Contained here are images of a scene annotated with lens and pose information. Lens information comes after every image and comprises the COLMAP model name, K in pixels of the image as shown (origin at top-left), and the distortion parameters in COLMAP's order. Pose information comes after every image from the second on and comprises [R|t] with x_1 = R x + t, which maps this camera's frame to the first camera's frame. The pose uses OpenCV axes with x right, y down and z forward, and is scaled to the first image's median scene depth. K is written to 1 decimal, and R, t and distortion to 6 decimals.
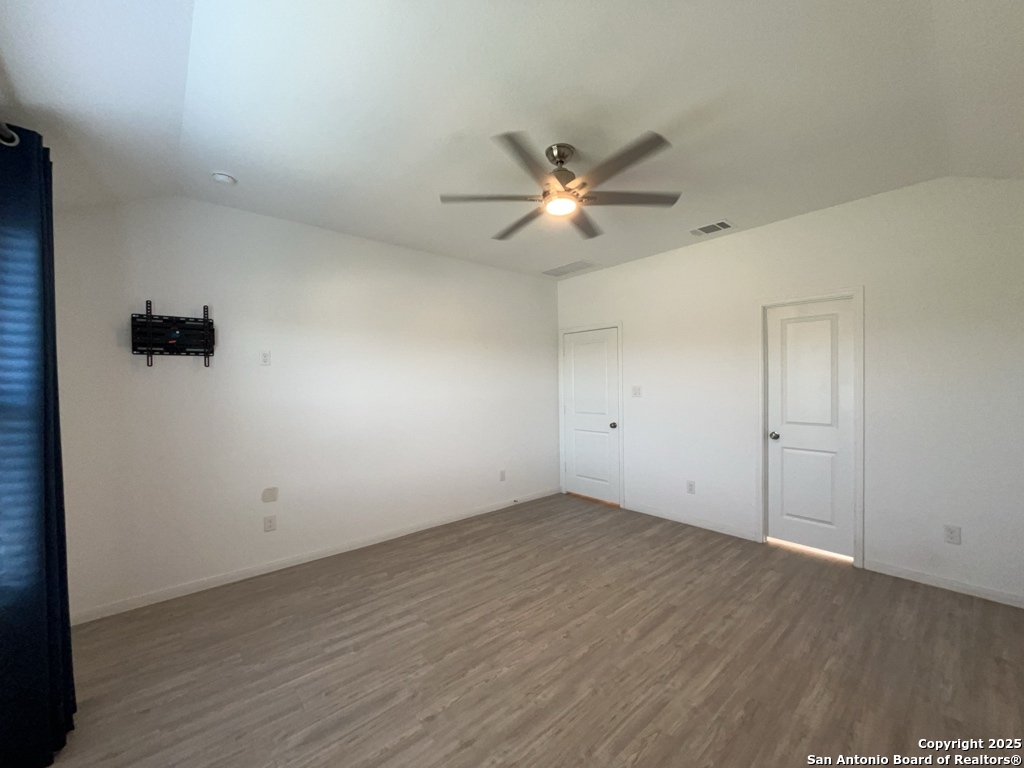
lens RADIAL K [[413.4, 0, 512.2], [0, 413.4, 383.9], [0, 0, 1]] dist [-0.003792, -0.000031]
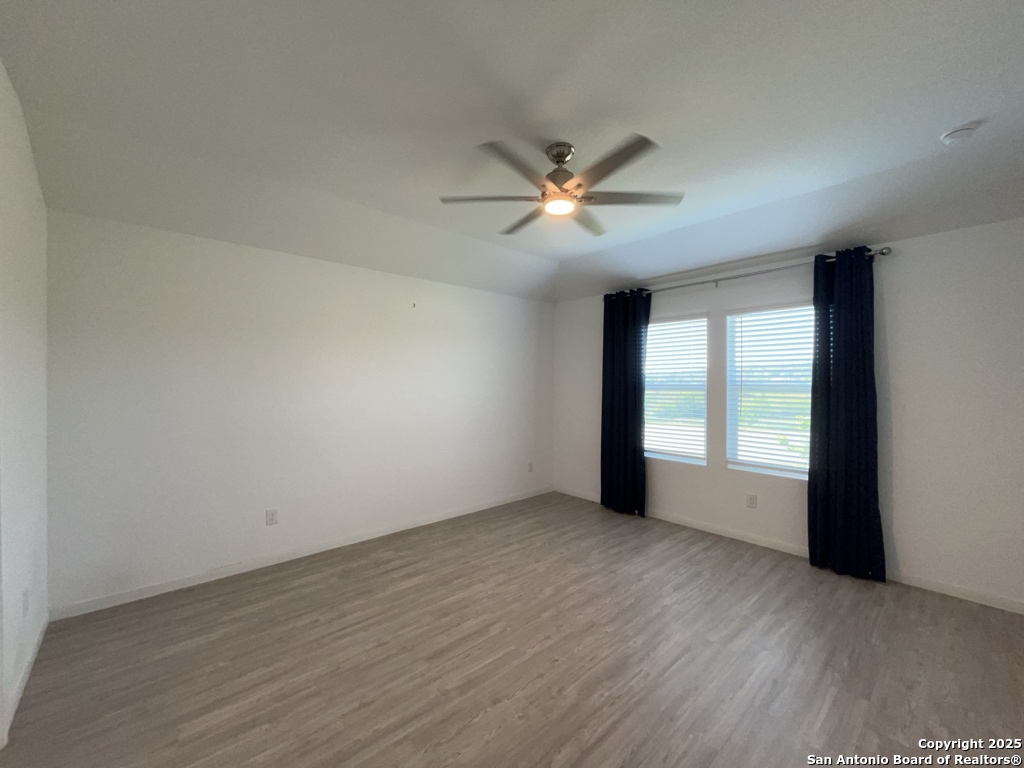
lens RADIAL K [[413.4, 0, 509.9], [0, 413.4, 382.1], [0, 0, 1]] dist [-0.003792, -0.000031]
pose [[-0.999831, 0.015543, -0.009841, 0.259049], [0.015470, 0.999853, 0.007454, -0.016175], [0.009956, 0.007300, -0.999924, 2.041736]]
